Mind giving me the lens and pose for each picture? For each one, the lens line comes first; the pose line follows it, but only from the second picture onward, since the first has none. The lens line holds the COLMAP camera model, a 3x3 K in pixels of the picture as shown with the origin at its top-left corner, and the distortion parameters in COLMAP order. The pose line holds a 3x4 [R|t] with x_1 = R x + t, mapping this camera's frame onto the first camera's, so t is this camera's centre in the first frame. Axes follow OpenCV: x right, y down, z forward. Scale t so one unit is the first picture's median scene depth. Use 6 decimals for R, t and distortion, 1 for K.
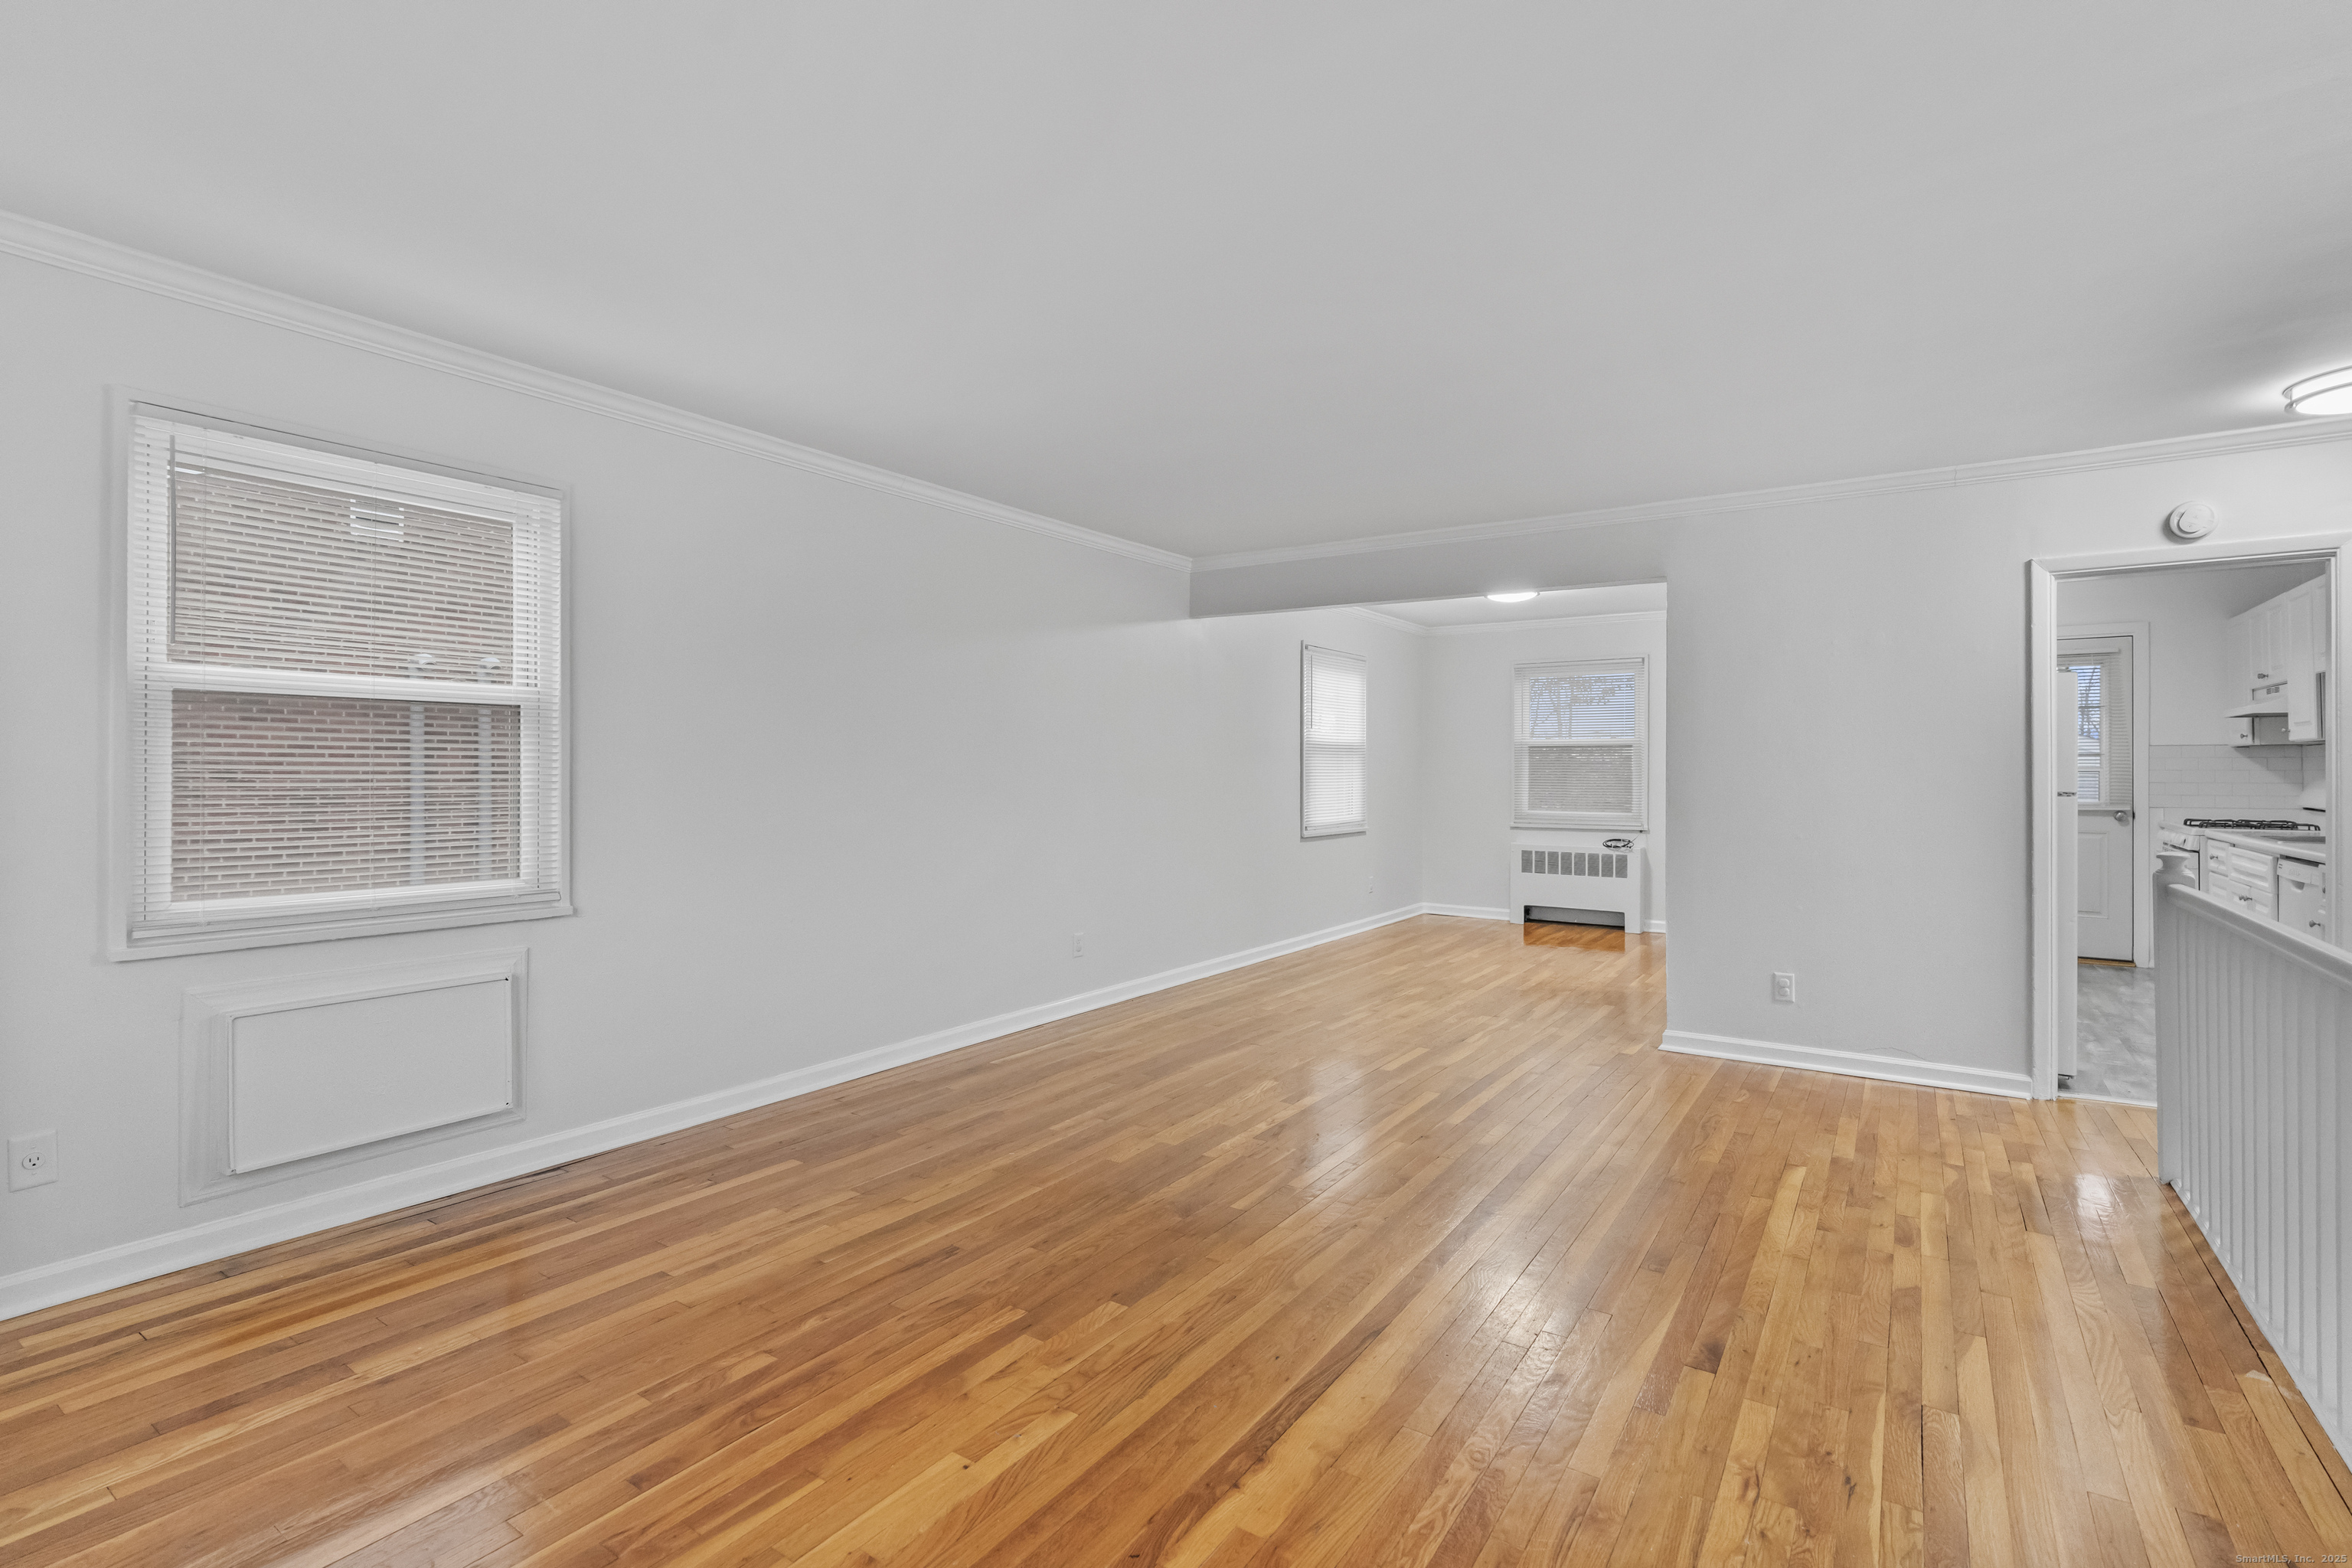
lens RADIAL K [[1076.0, 0, 1188.8], [0, 1076.0, 808.2], [0, 0, 1]] dist [-0.010479, 0.003141]
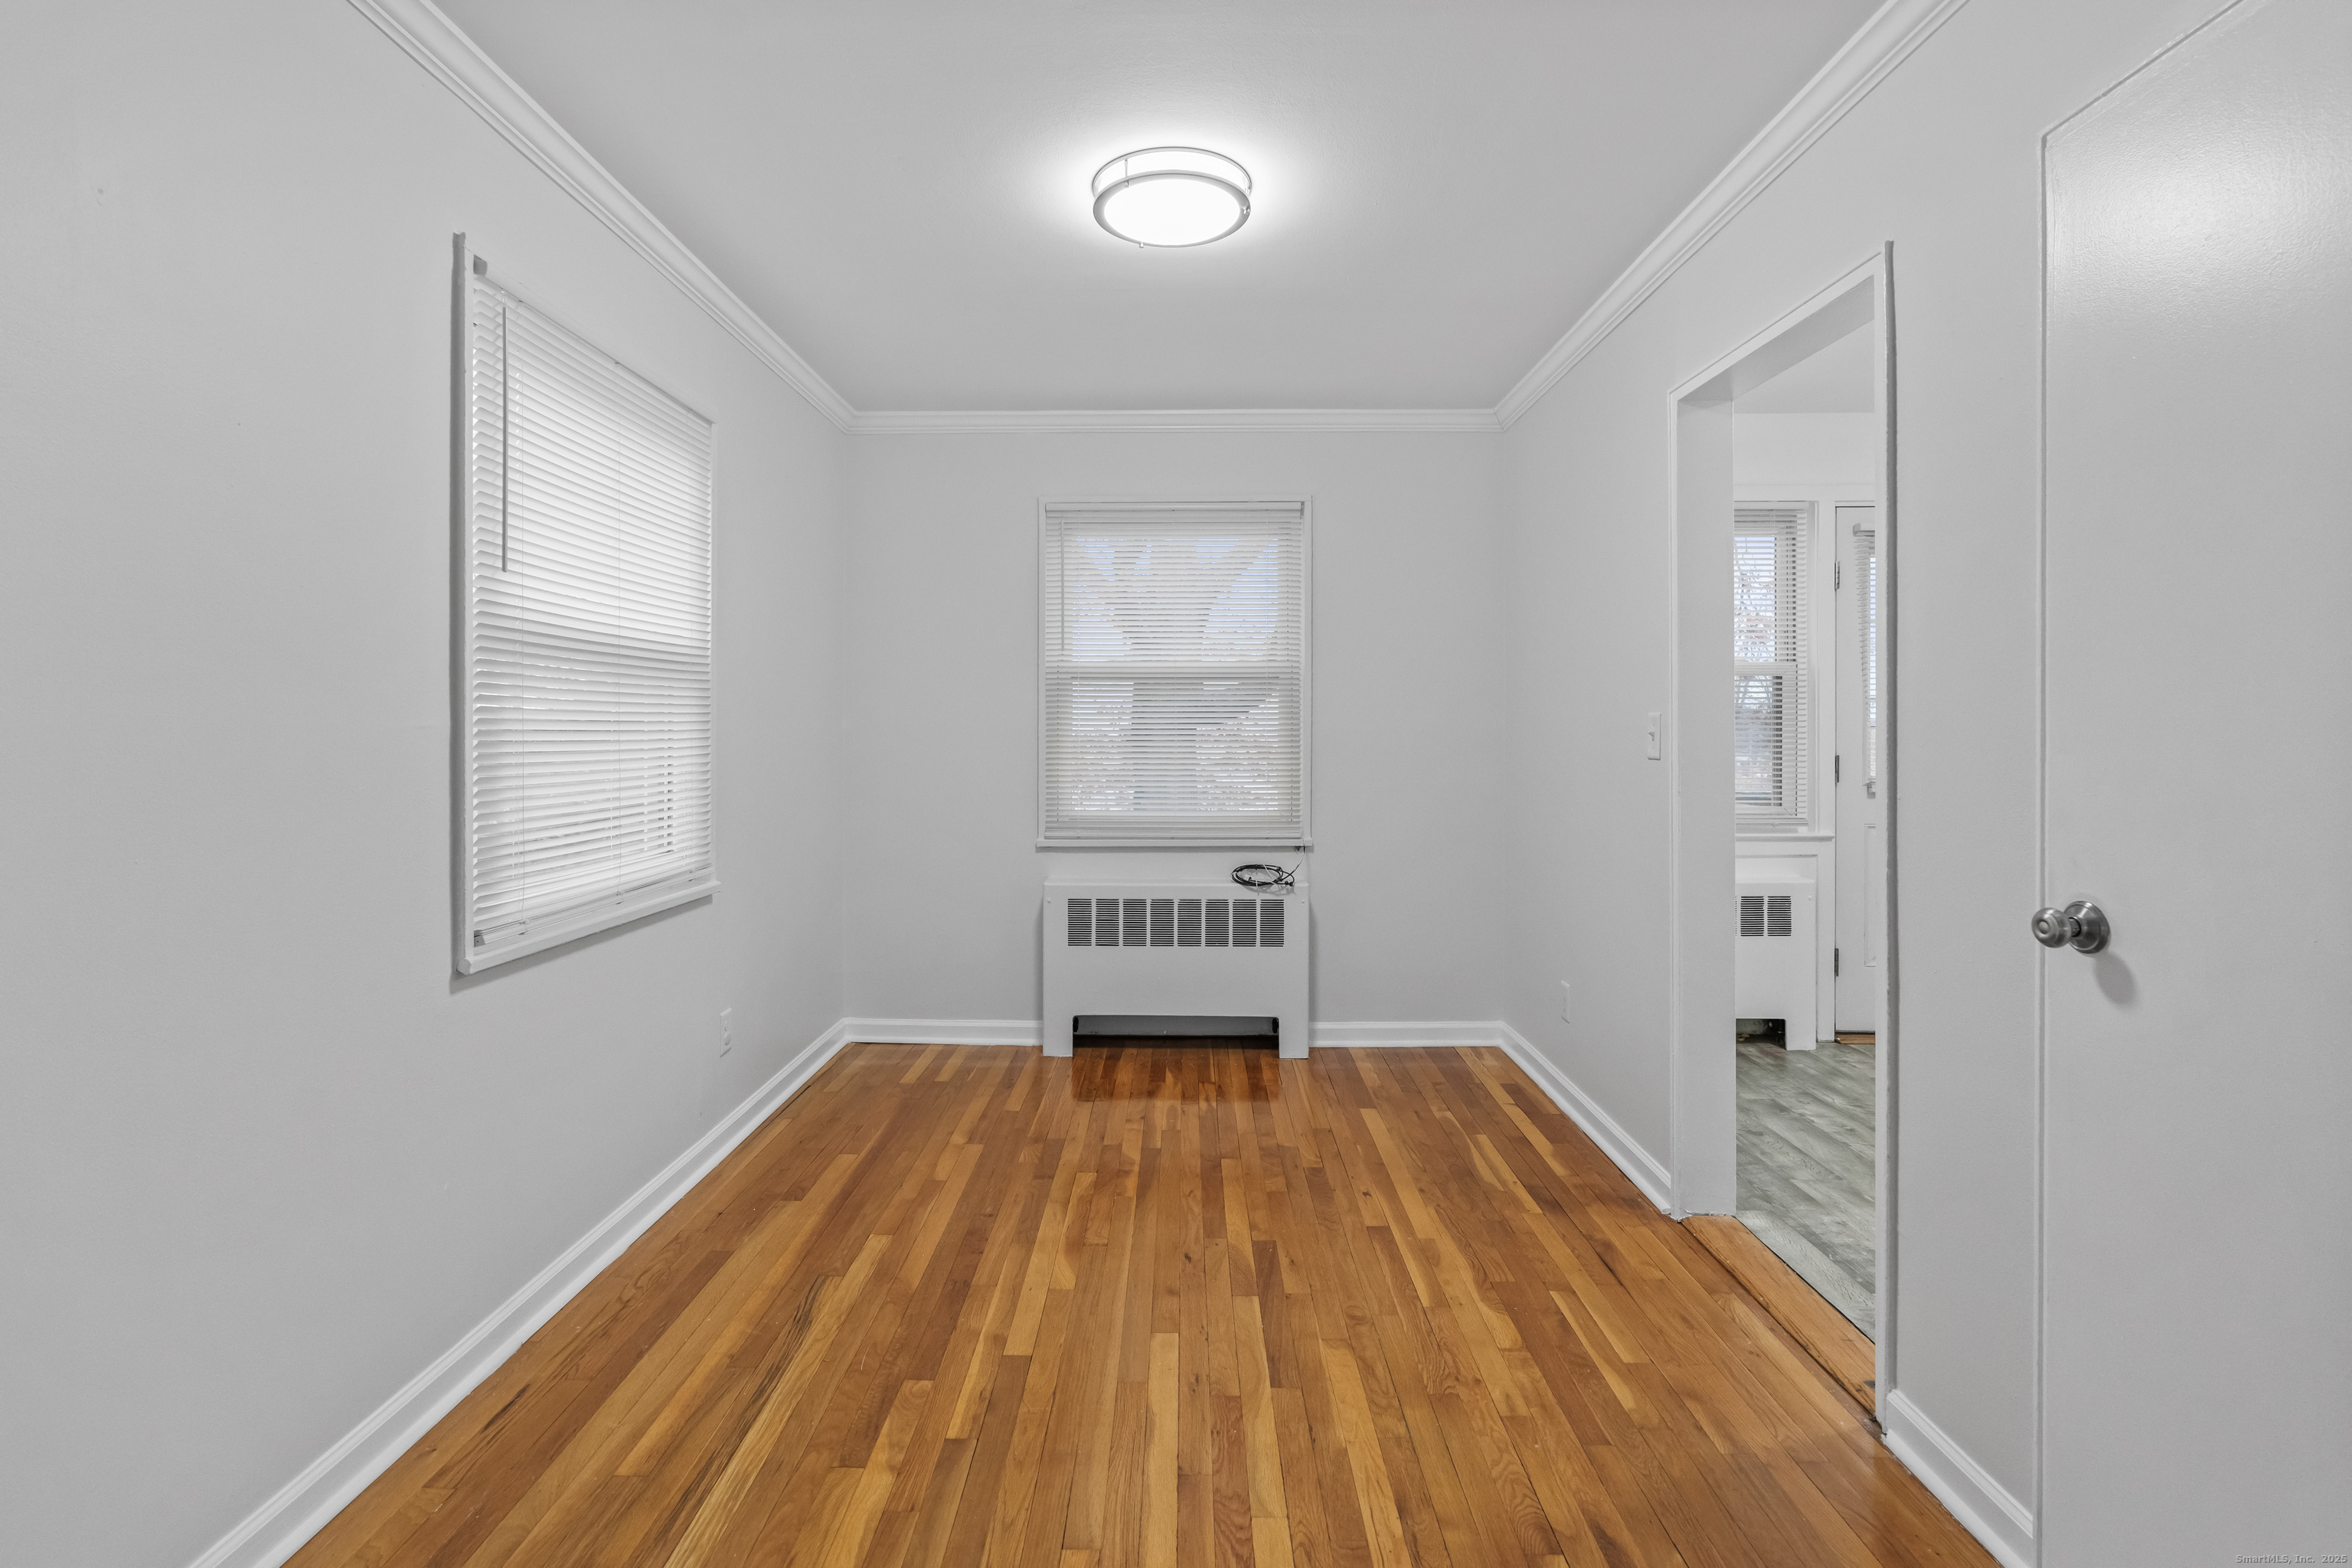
lens RADIAL K [[1076.0, 0, 1152.9], [0, 1076.0, 724.6], [0, 0, 1]] dist [-0.010479, 0.003141]
pose [[0.848778, 0.000509, 0.528749, 0.099051], [0.022103, 0.999091, -0.036443, -0.019148], [-0.528287, 0.042619, 0.847996, 0.611064]]
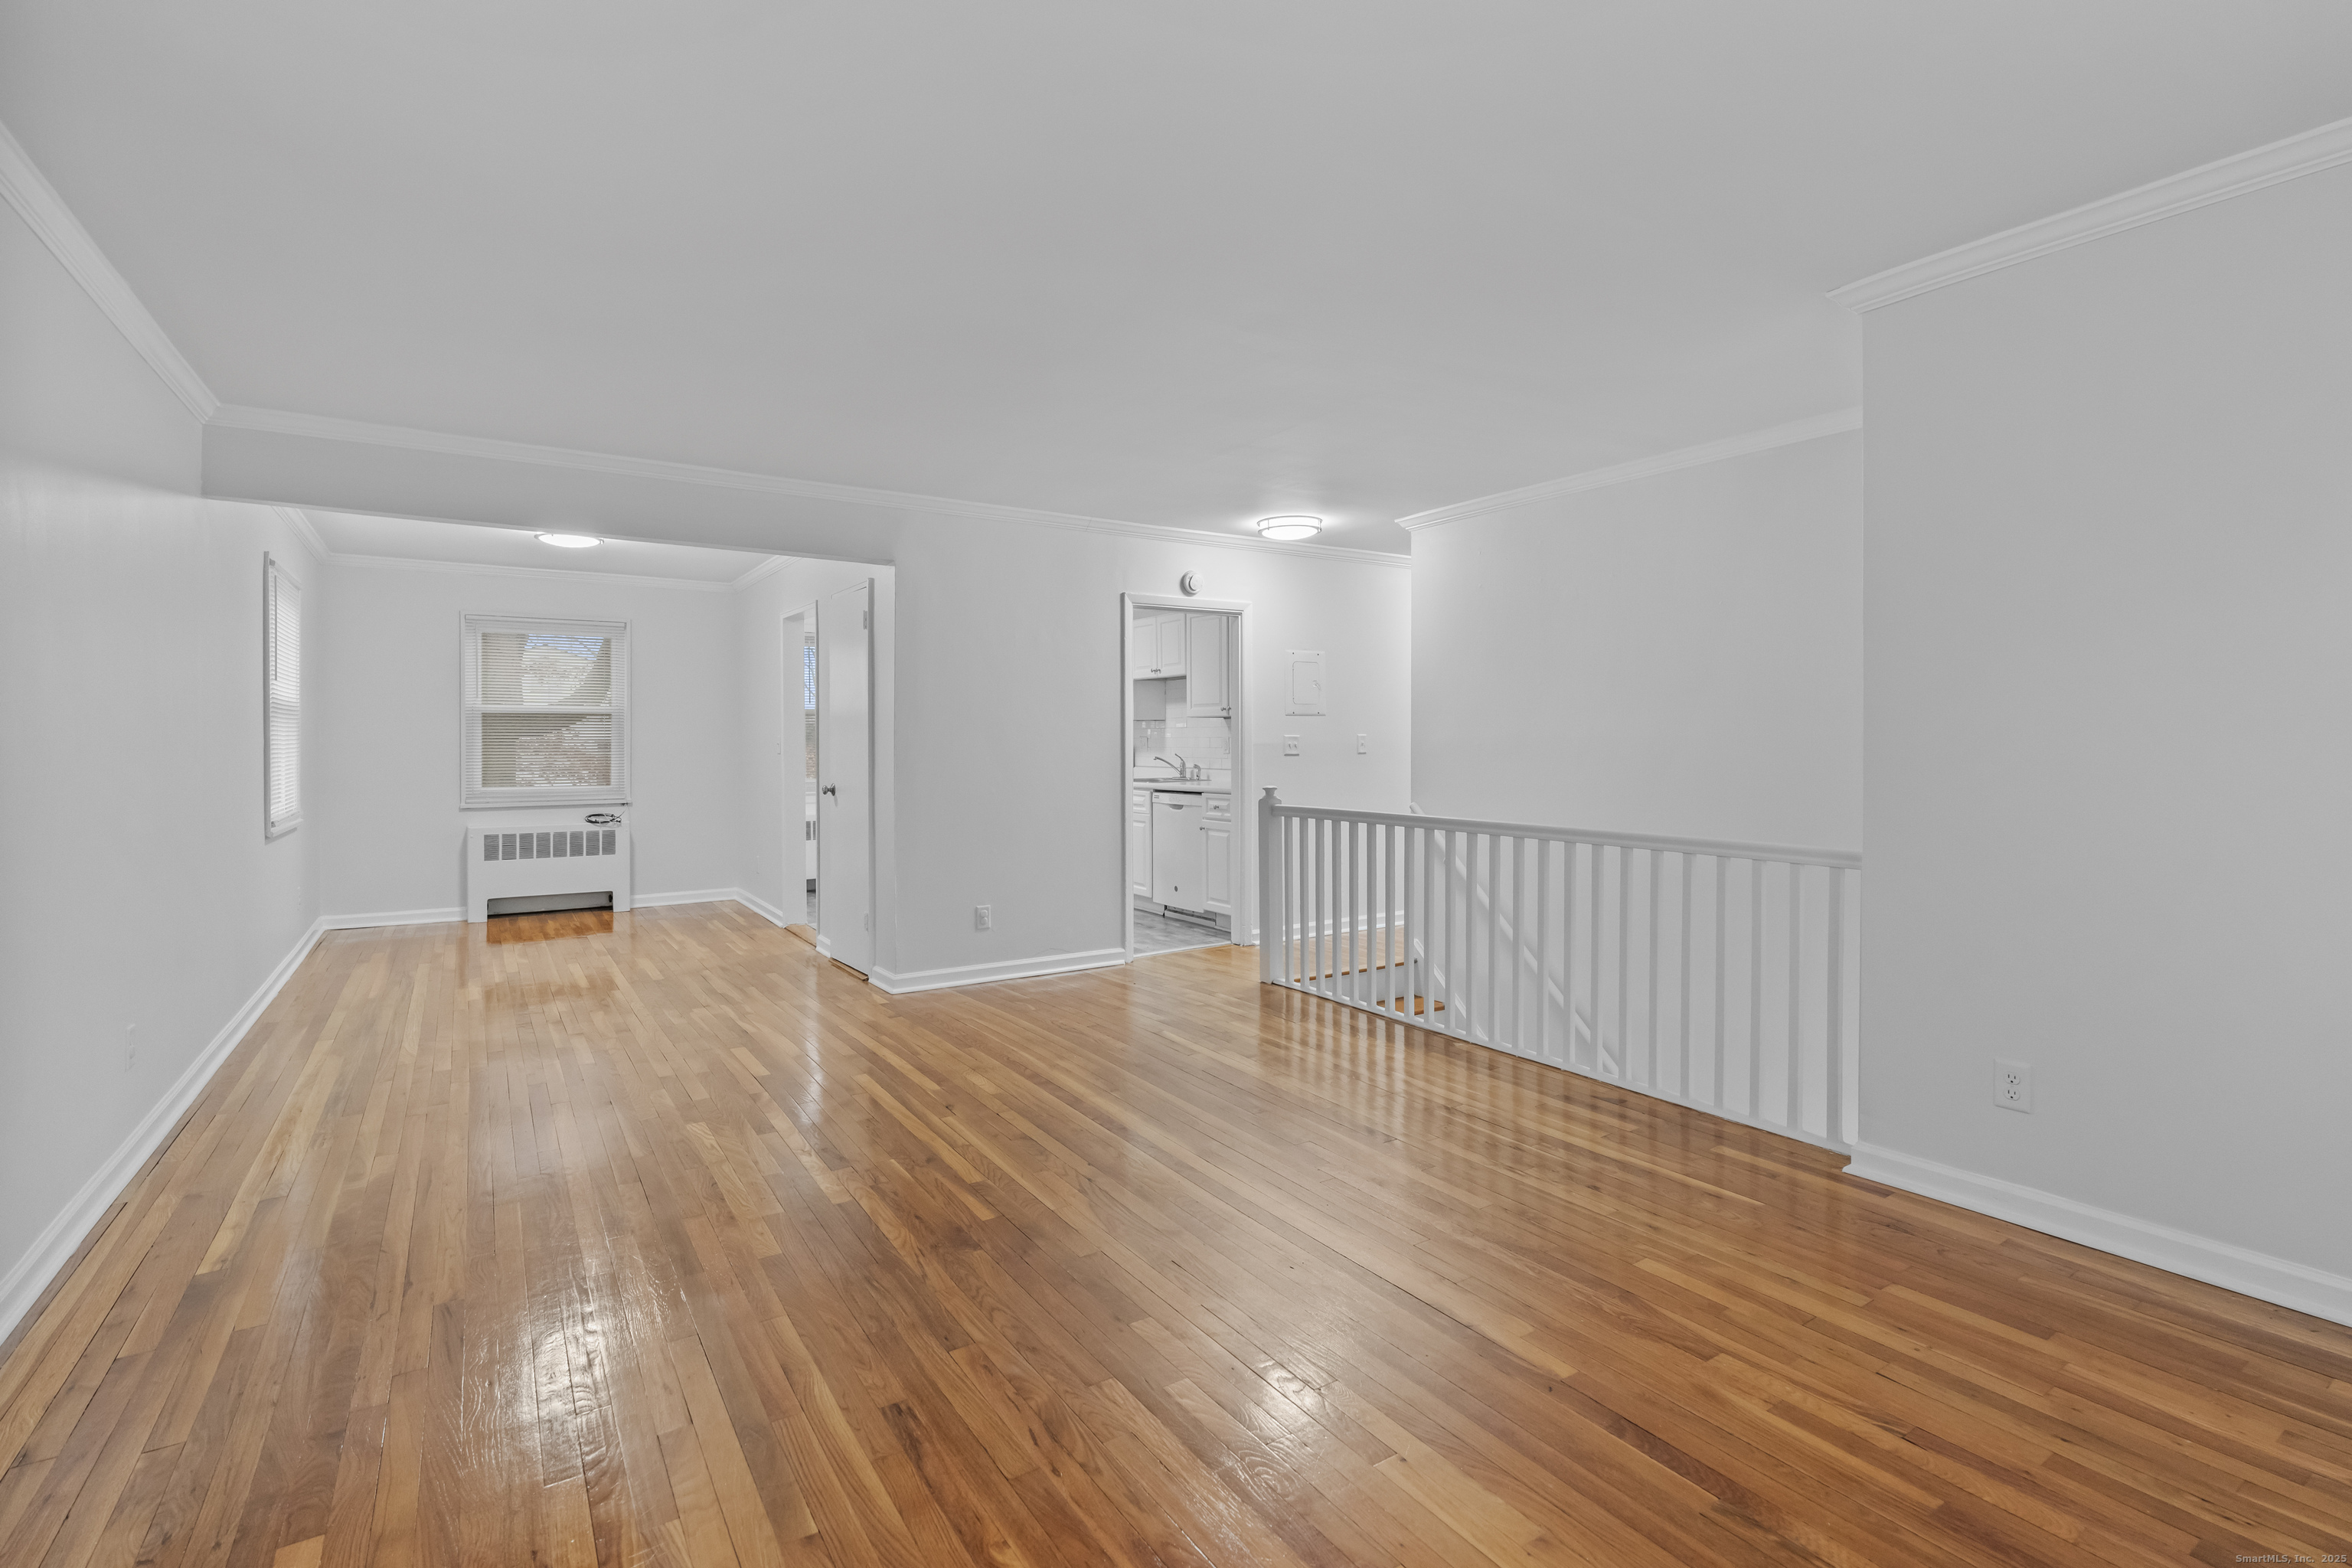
lens RADIAL K [[1076.0, 0, 1161.2], [0, 1076.0, 768.1], [0, 0, 1]] dist [-0.010479, 0.003141]
pose [[0.398249, -0.024594, 0.916947, -0.262839], [0.035386, 0.999308, 0.011434, -0.004419], [-0.916594, 0.027893, 0.398844, 0.182016]]
